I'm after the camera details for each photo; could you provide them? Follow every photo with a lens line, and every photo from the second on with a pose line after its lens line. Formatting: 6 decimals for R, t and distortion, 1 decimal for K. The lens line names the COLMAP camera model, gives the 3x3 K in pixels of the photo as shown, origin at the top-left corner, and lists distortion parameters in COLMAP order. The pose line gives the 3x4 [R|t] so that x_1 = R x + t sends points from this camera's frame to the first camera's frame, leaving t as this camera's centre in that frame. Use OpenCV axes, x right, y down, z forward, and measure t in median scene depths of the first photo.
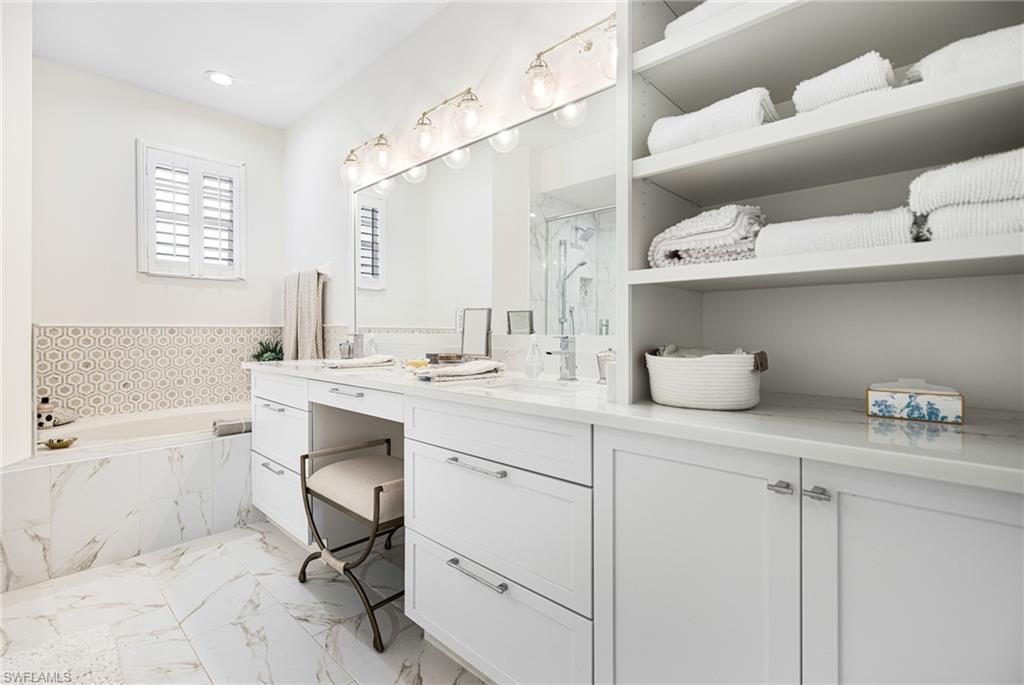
lens RADIAL K [[465.8, 0, 511.1], [0, 465.8, 328.6], [0, 0, 1]] dist [0.001034, -0.000939]
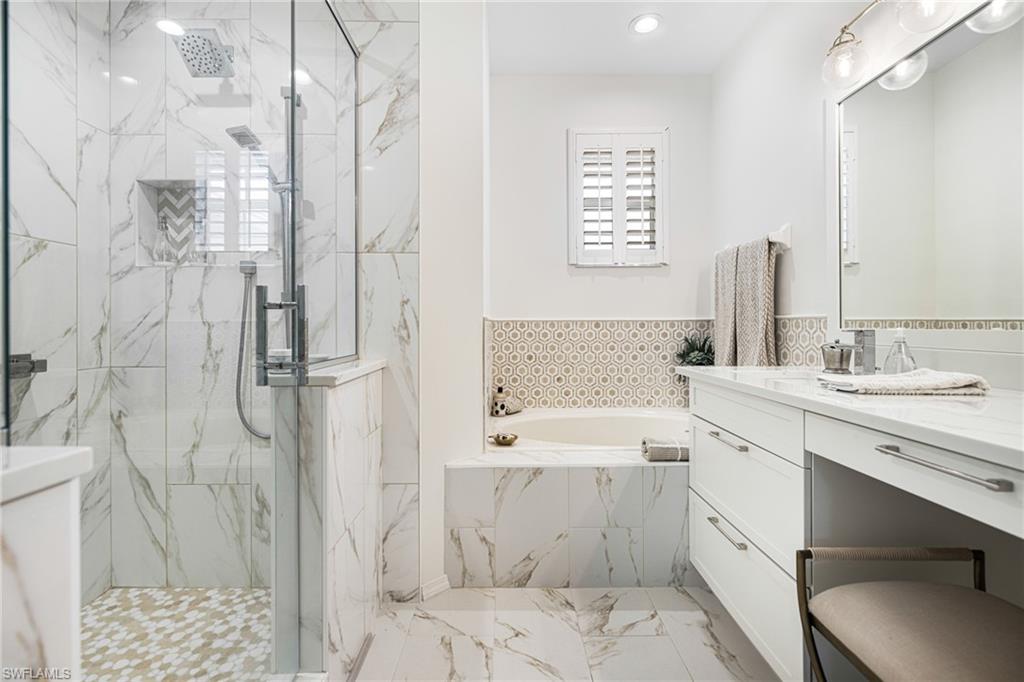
lens RADIAL K [[469.4, 0, 514.9], [0, 469.4, 334.8], [0, 0, 1]] dist [0.002220, 0.000600]
pose [[0.700687, 0.014596, -0.713319, -0.199530], [0.003727, 0.999702, 0.024117, 0.002063], [0.713459, -0.019557, 0.700424, 0.258385]]
